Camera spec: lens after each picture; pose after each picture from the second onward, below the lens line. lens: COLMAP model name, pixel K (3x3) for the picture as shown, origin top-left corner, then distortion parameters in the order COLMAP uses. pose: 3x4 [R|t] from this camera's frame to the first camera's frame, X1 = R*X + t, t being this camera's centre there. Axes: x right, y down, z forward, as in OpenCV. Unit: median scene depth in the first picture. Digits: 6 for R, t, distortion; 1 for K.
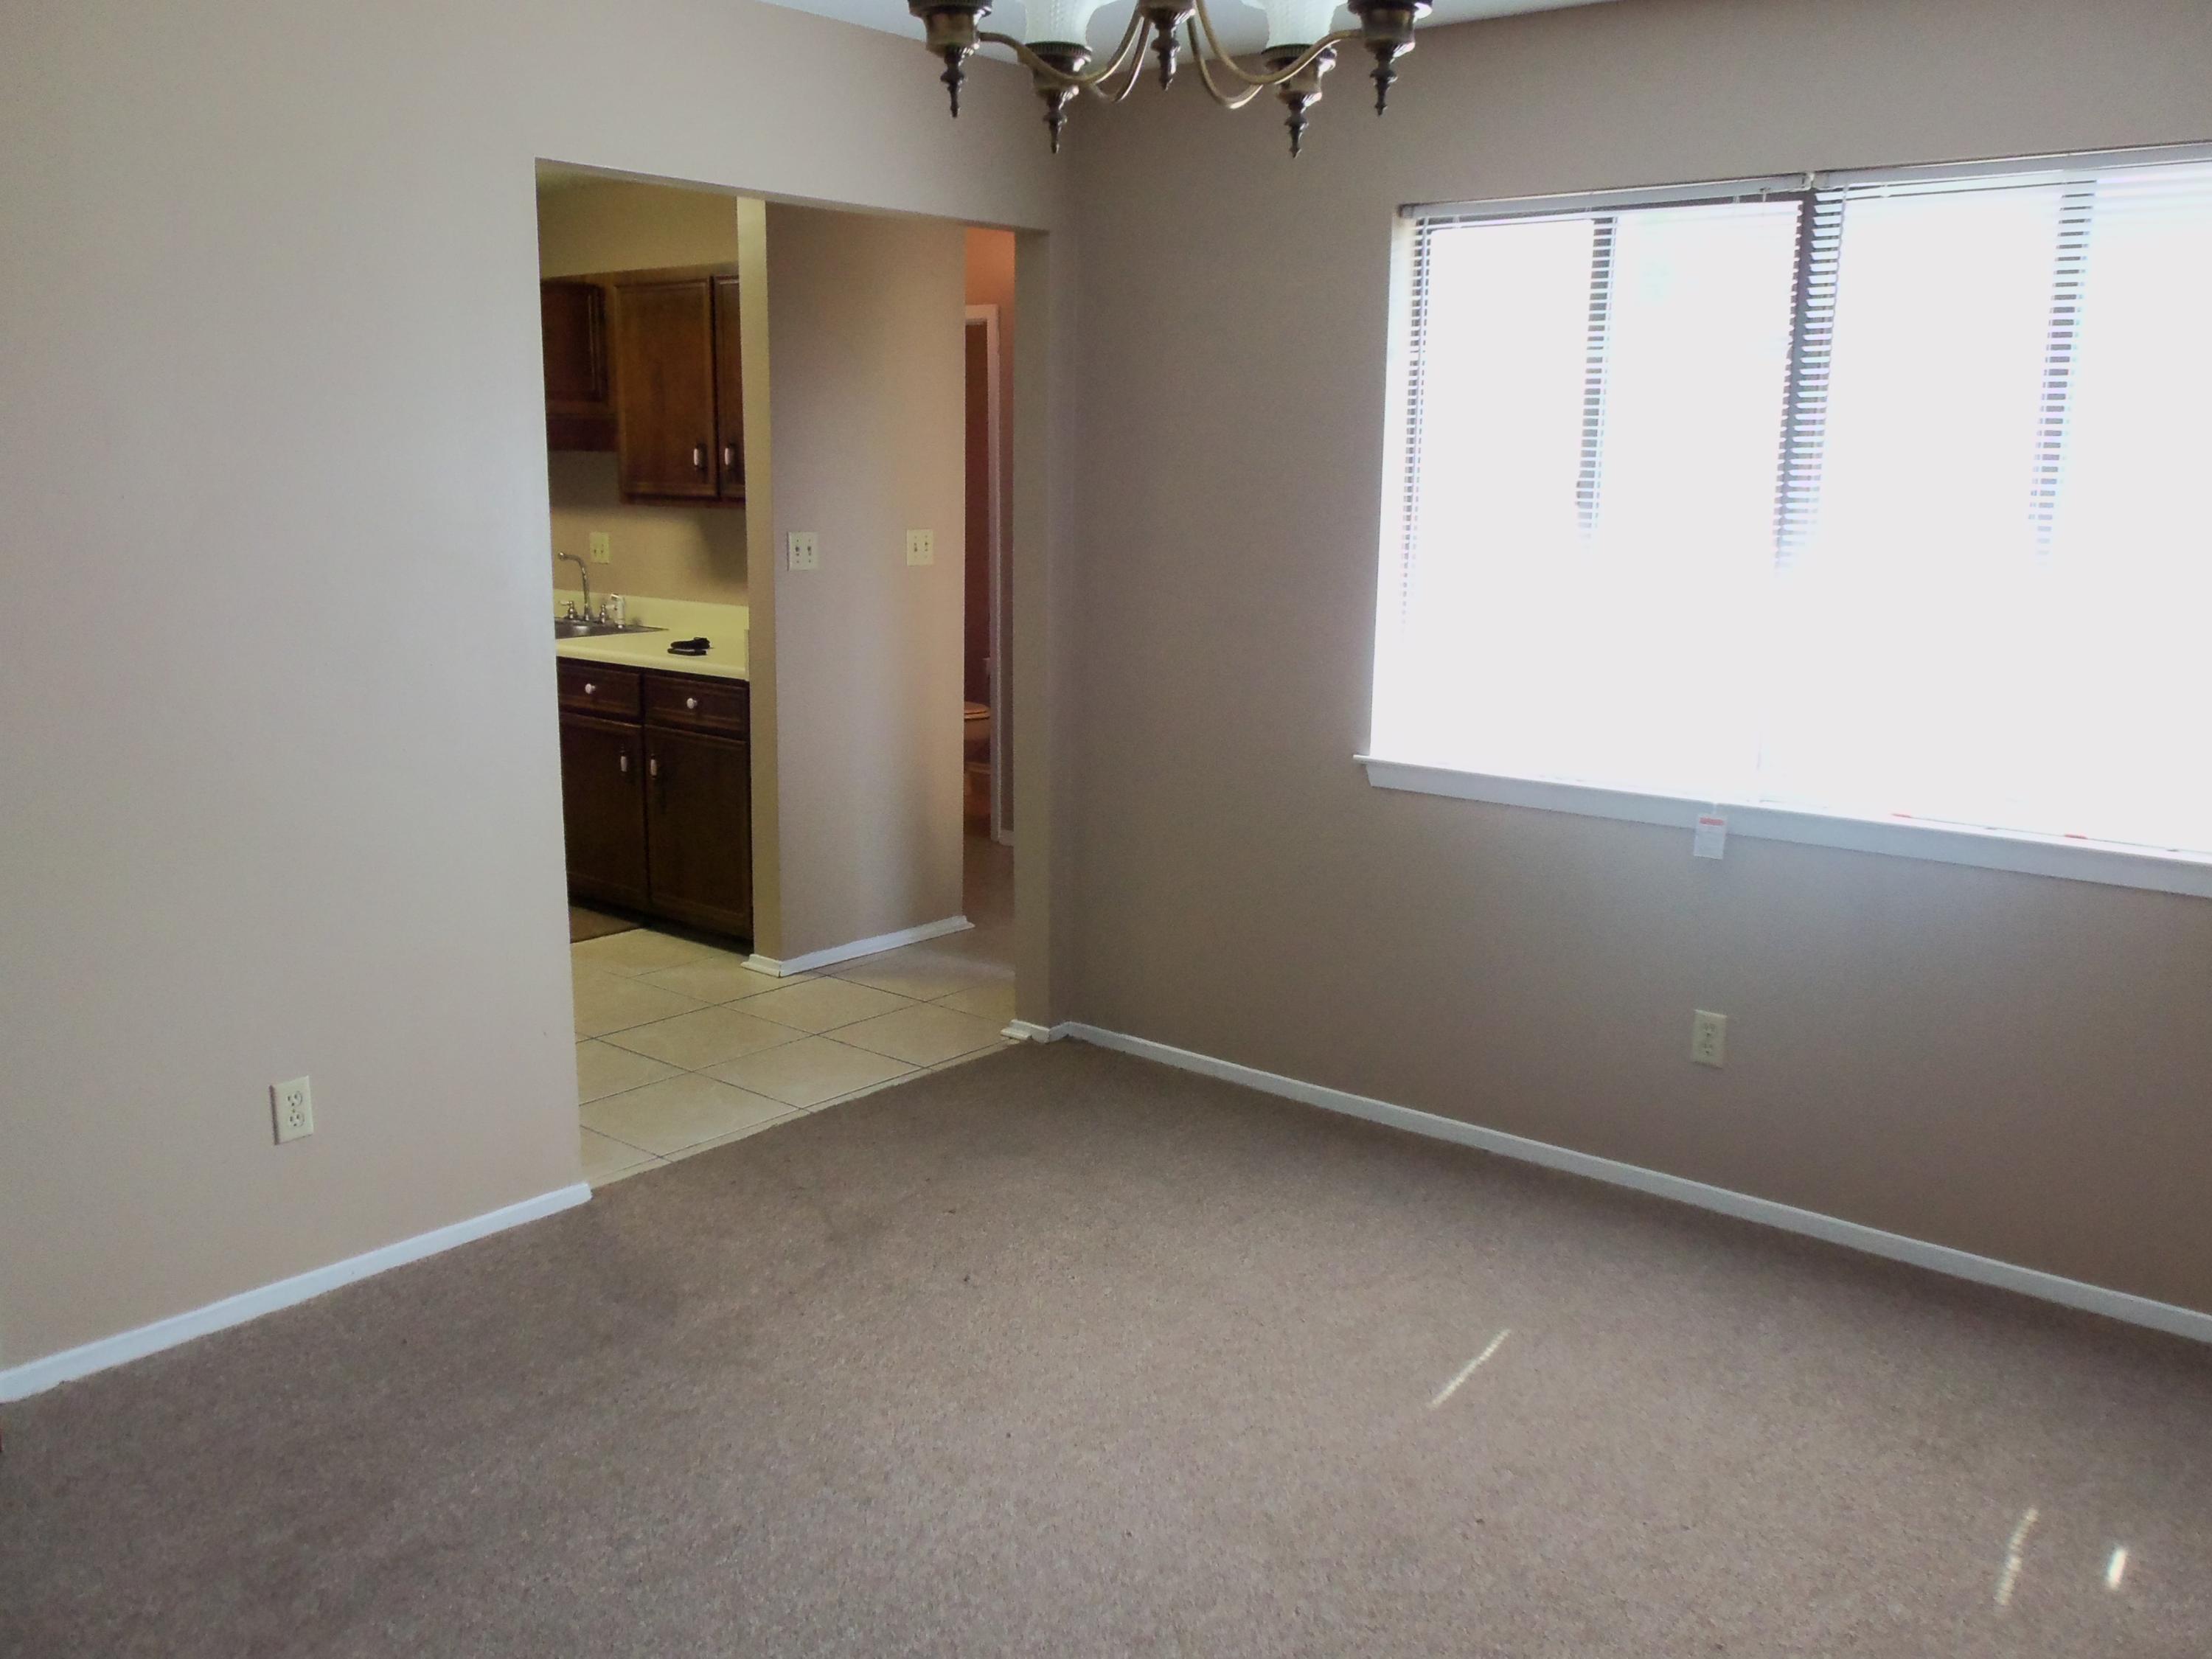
lens RADIAL K [[1876.2, 0, 1118.0], [0, 1876.2, 822.1], [0, 0, 1]] dist [0.004515, 0.006495]
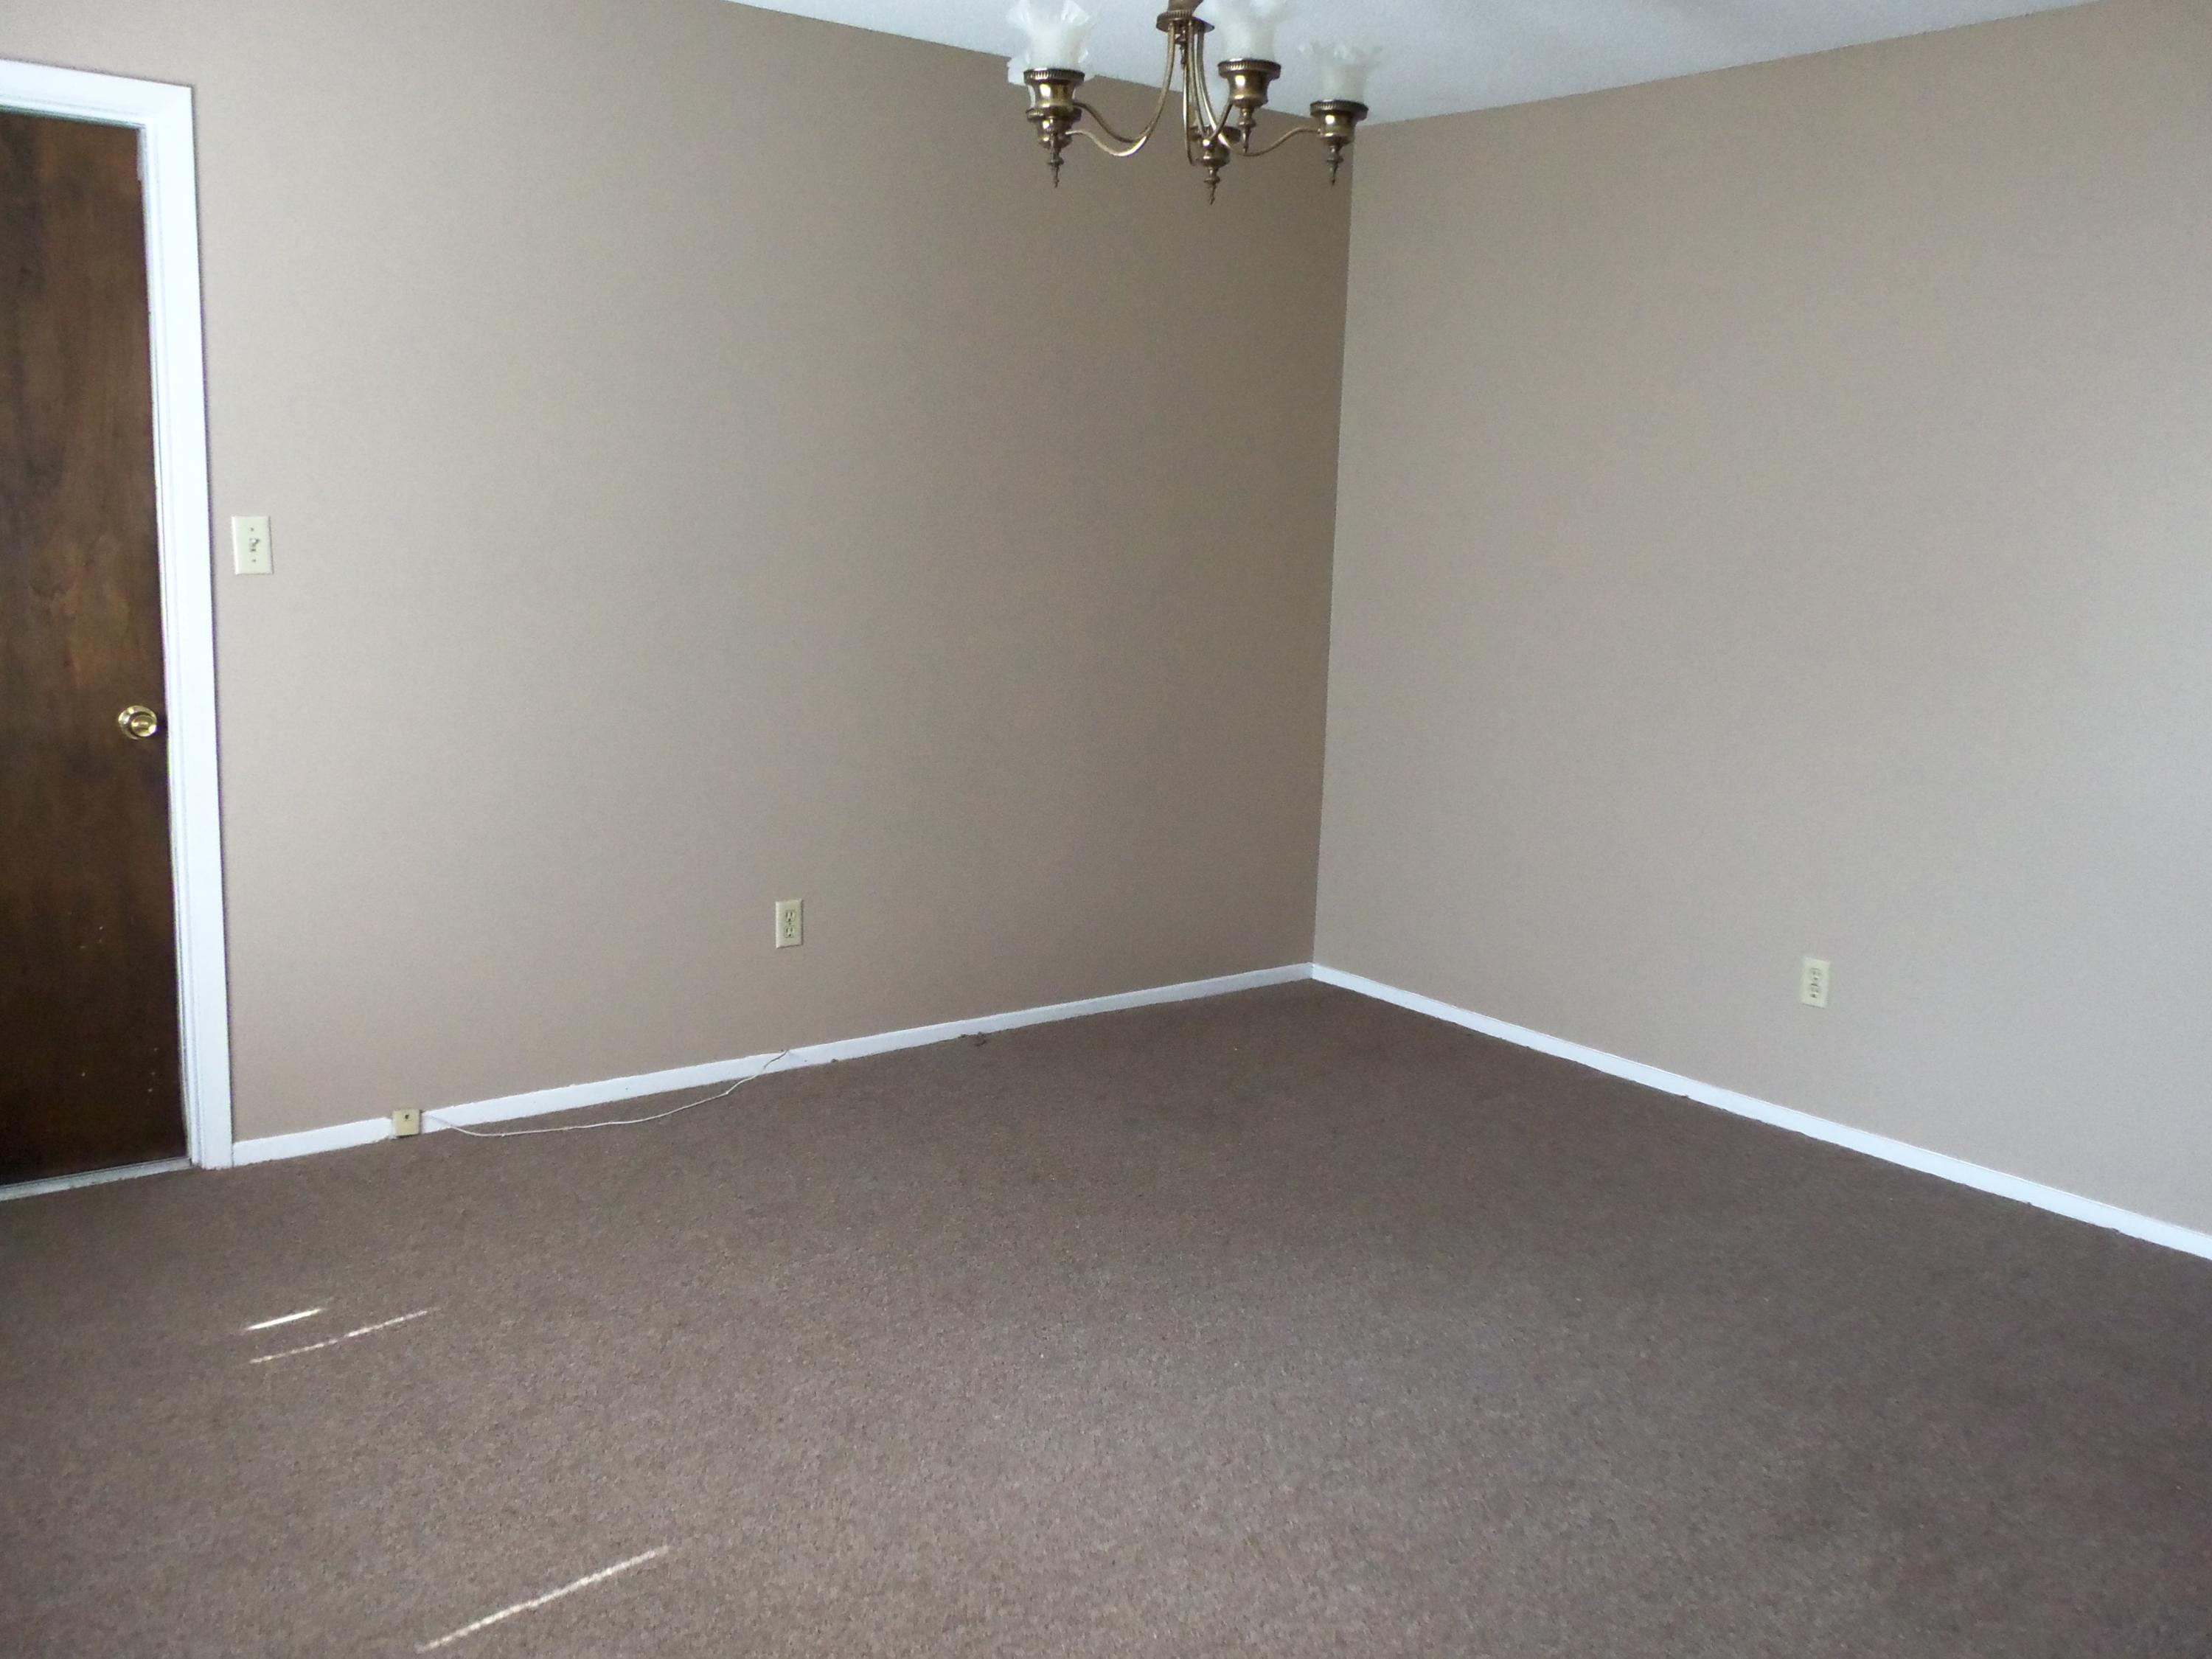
lens RADIAL K [[1876.2, 0, 1103.3], [0, 1876.2, 830.7], [0, 0, 1]] dist [0.004515, 0.006495]
pose [[-0.974203, -0.086055, 0.208620, -0.184754], [-0.006320, 0.934480, 0.355960, -0.307924], [-0.225584, 0.345459, -0.910917, 1.835229]]
